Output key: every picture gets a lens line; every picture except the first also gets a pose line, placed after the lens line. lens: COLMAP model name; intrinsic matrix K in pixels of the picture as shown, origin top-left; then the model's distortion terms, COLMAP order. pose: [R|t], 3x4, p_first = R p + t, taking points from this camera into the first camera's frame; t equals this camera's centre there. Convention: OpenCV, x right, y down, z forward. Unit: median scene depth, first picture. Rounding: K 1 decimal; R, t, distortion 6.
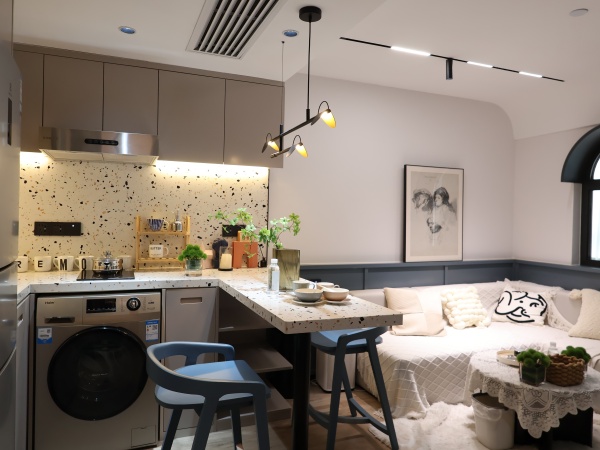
lens RADIAL K [[438.1, 0, 300.0], [0, 438.1, 225.0], [0, 0, 1]] dist [0.002607, 0.001347]
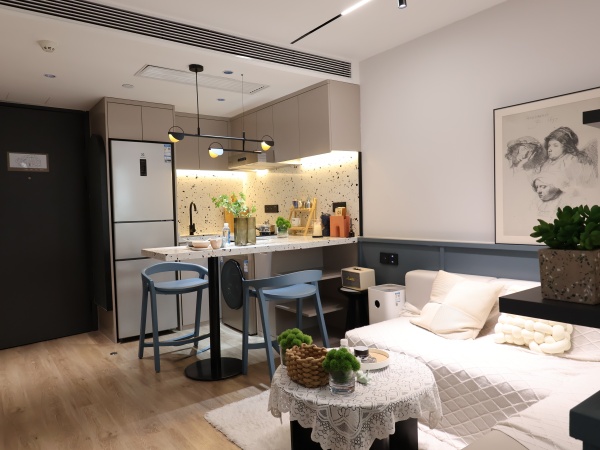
lens RADIAL K [[438.1, 0, 300.0], [0, 438.1, 225.0], [0, 0, 1]] dist [0.002607, 0.001347]
pose [[0.242199, 0.007585, -0.970197, 0.861364], [0.017693, 0.999769, 0.012233, 0.039255], [0.970065, -0.020128, 0.242008, 0.500664]]
